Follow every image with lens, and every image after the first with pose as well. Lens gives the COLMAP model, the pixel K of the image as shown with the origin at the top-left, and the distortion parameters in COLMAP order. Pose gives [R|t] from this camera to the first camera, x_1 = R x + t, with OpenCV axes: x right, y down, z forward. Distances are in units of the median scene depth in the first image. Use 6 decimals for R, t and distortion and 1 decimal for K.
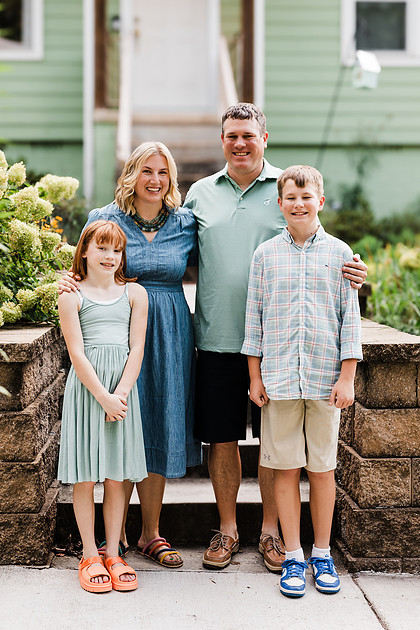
lens RADIAL K [[1000.0, 0, 190.3], [0, 1000.0, 295.8], [0, 0, 1]] dist [0.026161, 0.077827]
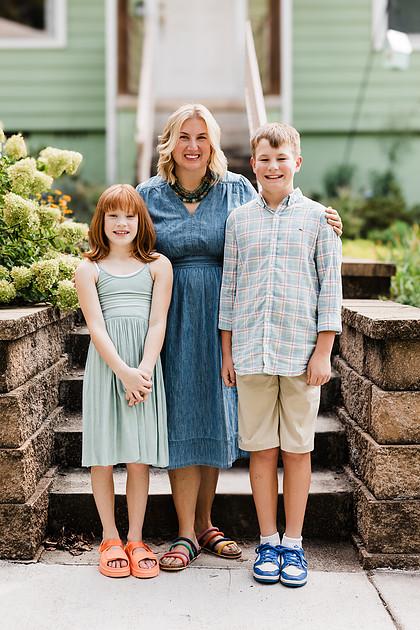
lens RADIAL K [[1000.0, 0, 190.3], [0, 1000.0, 295.8], [0, 0, 1]] dist [0.026161, 0.077827]
pose [[0.999263, -0.004786, -0.038077, 0.029851], [0.004811, 0.999988, 0.000571, 0.020795], [0.038074, -0.000754, 0.999275, 0.067010]]
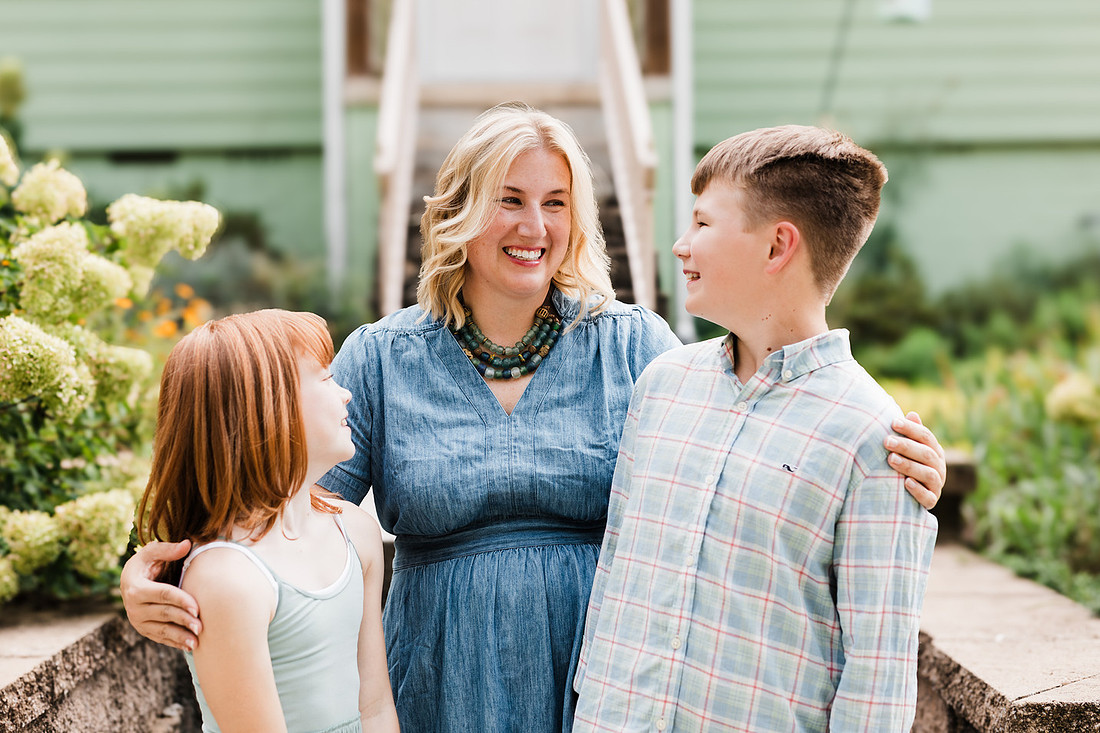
lens RADIAL K [[1762.5, 0, 512.3], [0, 1762.5, 366.9], [0, 0, 1]] dist [0.015287, 0.066659]
pose [[0.999414, -0.014887, -0.030834, 0.025994], [0.013736, 0.999213, -0.037202, -0.031869], [0.031363, 0.036757, 0.998832, 0.371032]]
